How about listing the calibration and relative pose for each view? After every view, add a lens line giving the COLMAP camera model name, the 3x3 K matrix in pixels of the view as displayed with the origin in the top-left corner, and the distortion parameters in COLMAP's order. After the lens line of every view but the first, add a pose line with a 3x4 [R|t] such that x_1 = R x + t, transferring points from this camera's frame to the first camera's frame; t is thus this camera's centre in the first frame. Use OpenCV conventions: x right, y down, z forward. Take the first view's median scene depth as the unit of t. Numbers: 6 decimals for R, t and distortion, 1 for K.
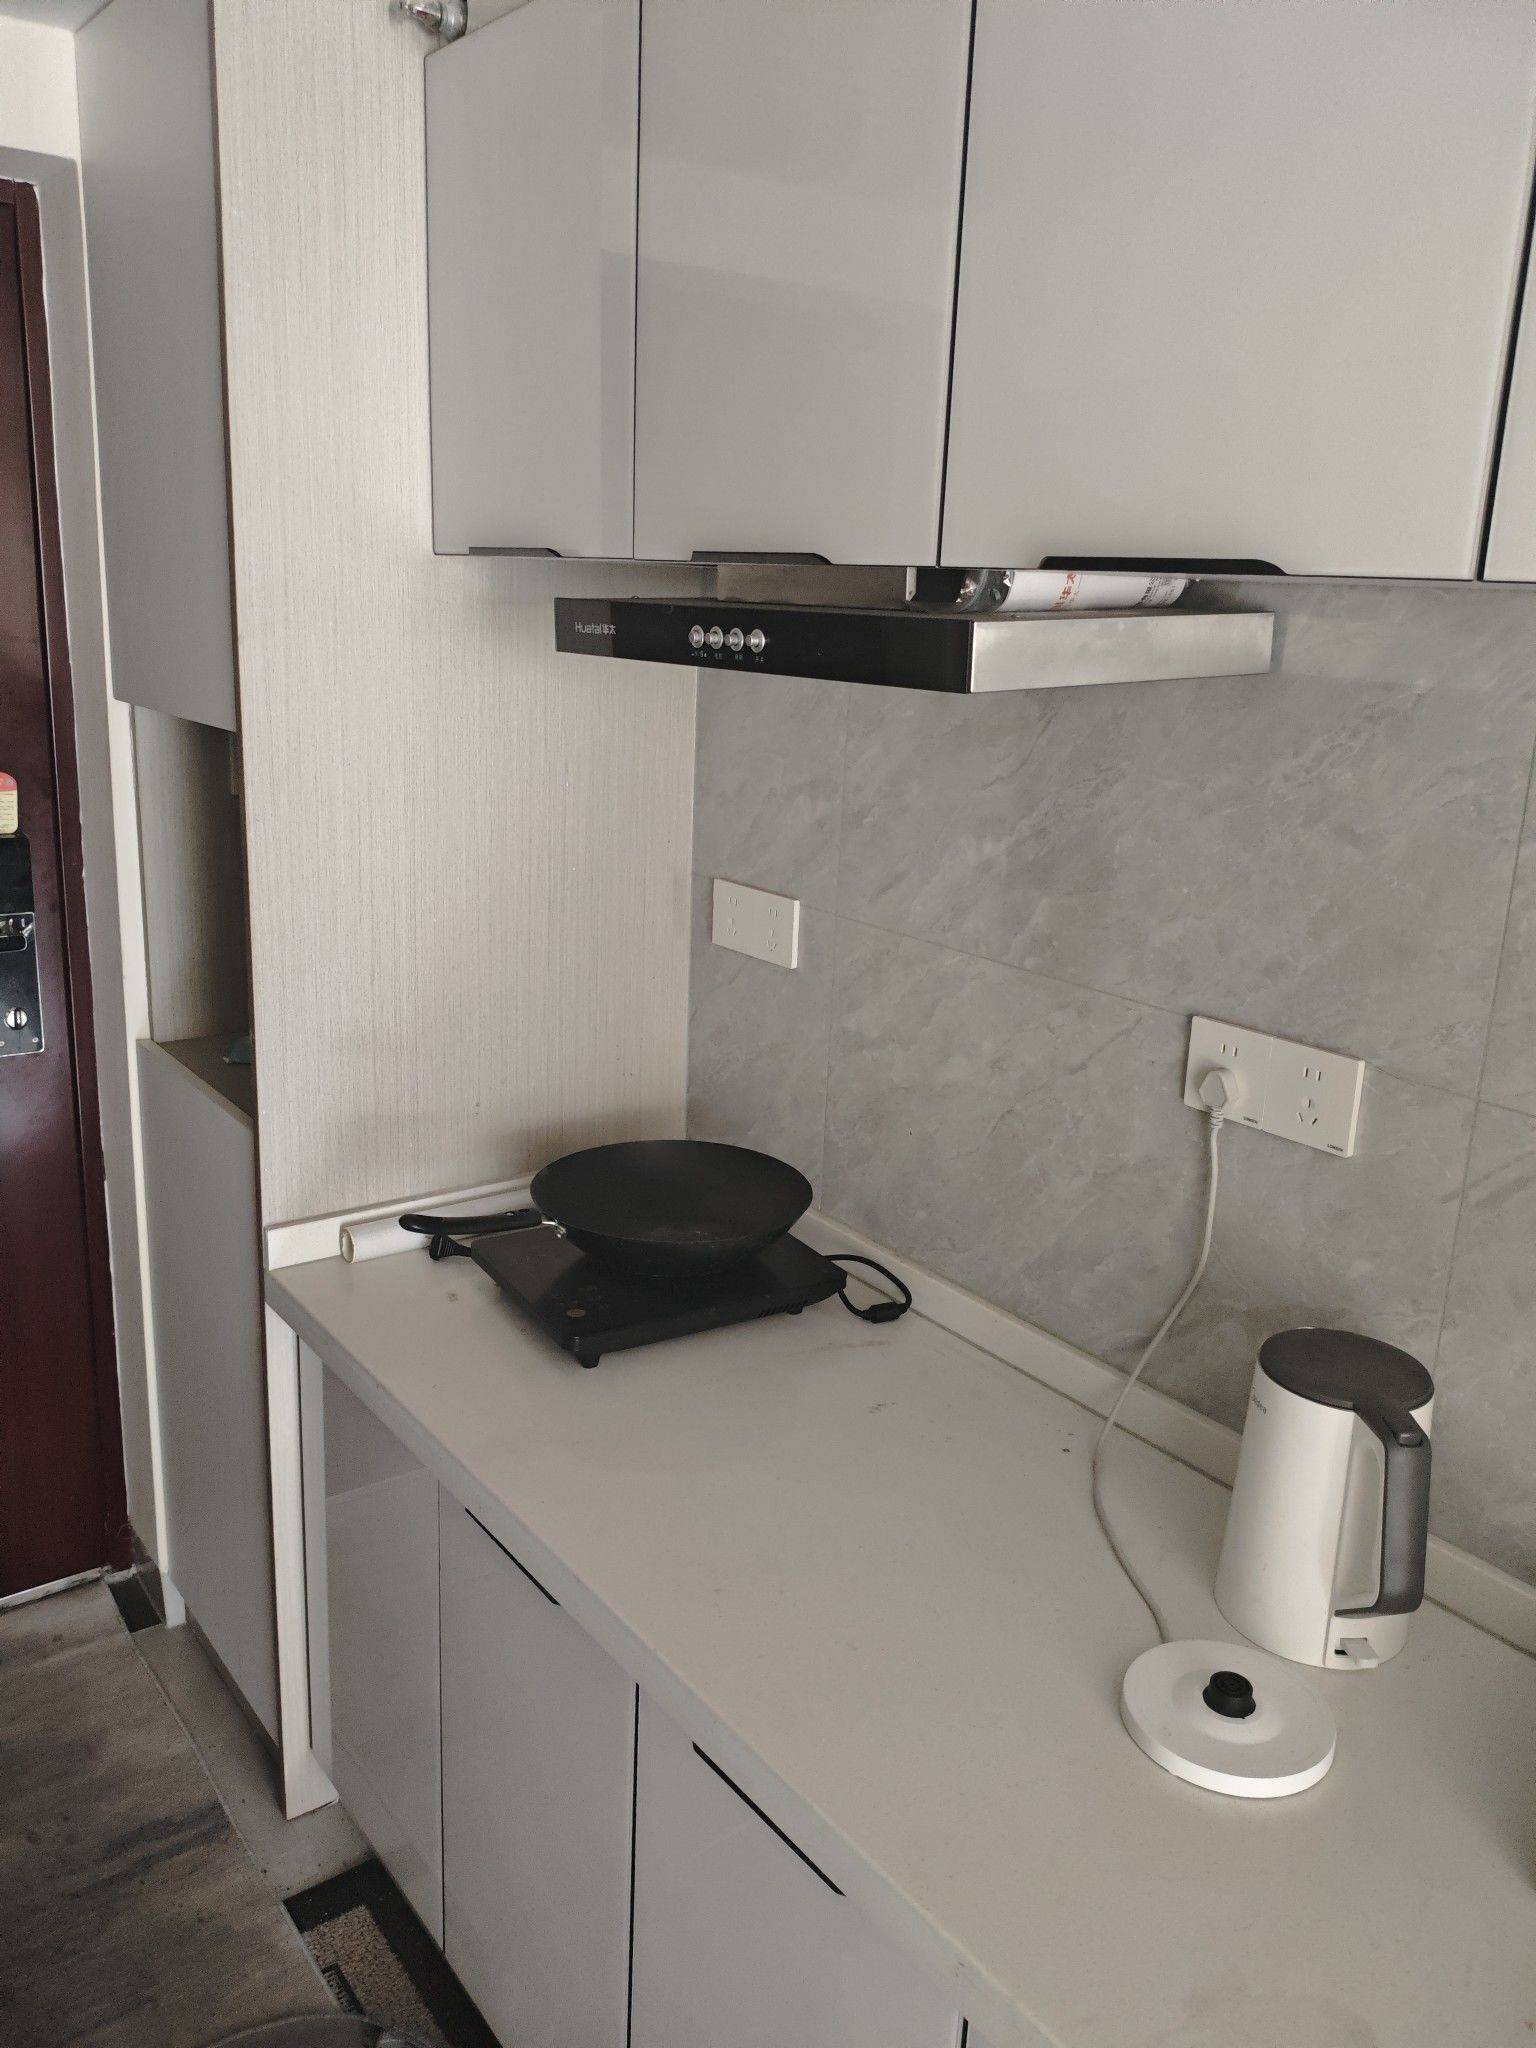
lens RADIAL K [[1593.8, 0, 764.9], [0, 1593.8, 1023.2], [0, 0, 1]] dist [0.008906, -0.004912]
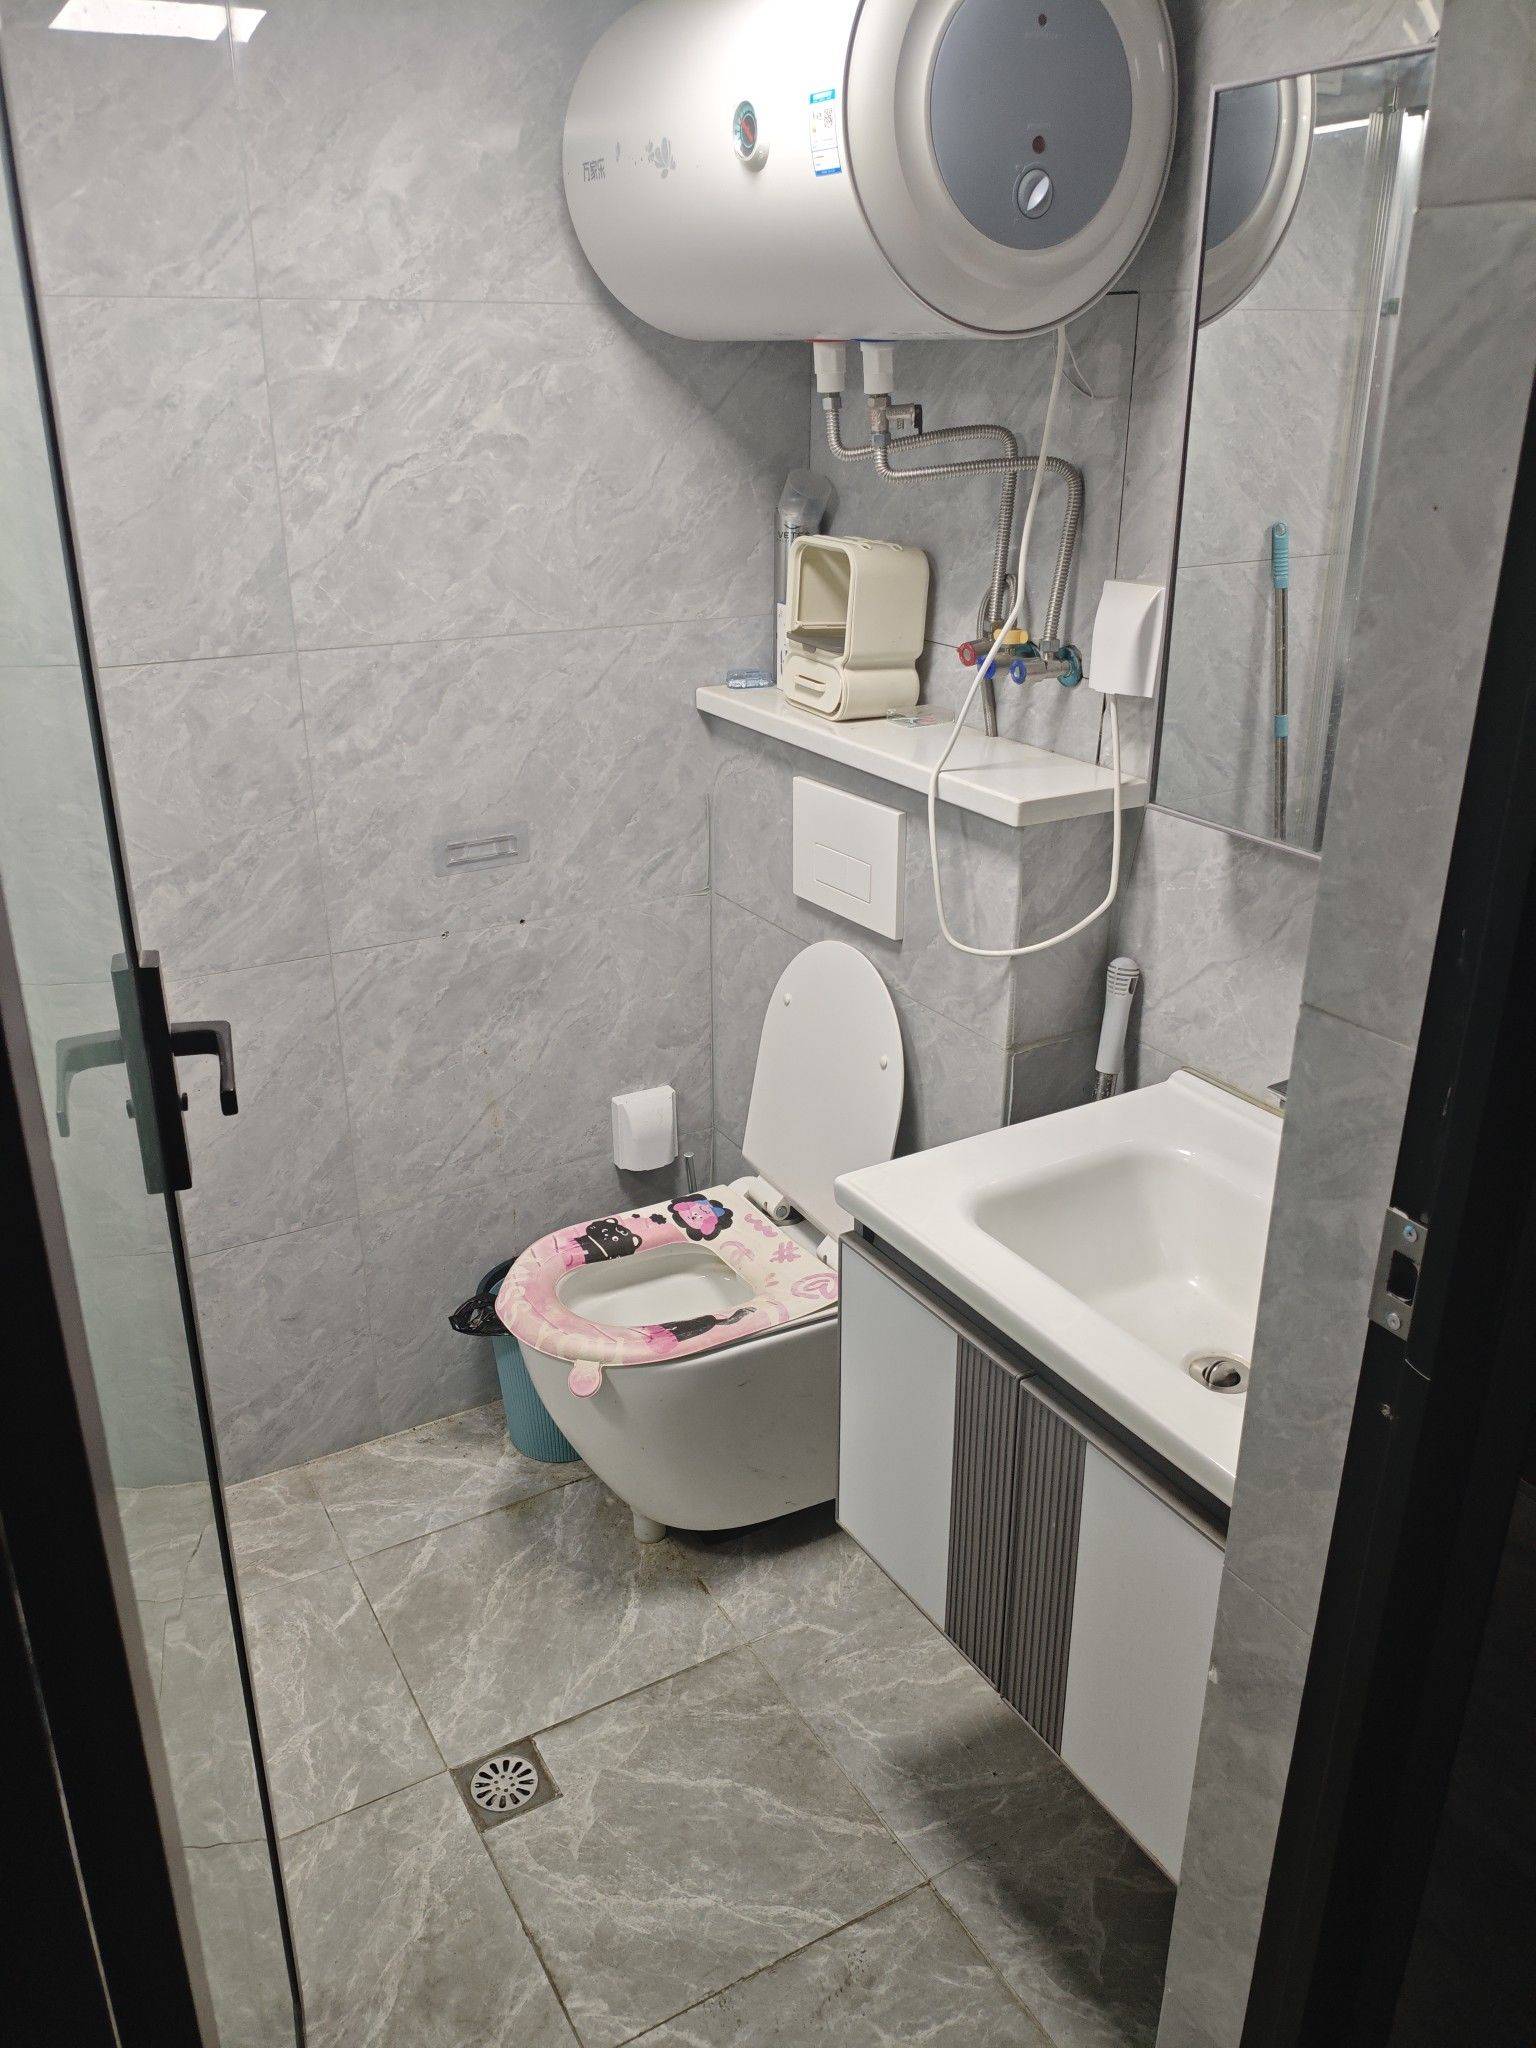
lens RADIAL K [[1593.8, 0, 760.6], [0, 1593.8, 1022.7], [0, 0, 1]] dist [0.008906, -0.004912]
pose [[0.121765, -0.400626, 0.908115, -1.044640], [0.270337, 0.893720, 0.358027, -0.153210], [-0.955035, 0.201902, 0.217128, 0.563655]]
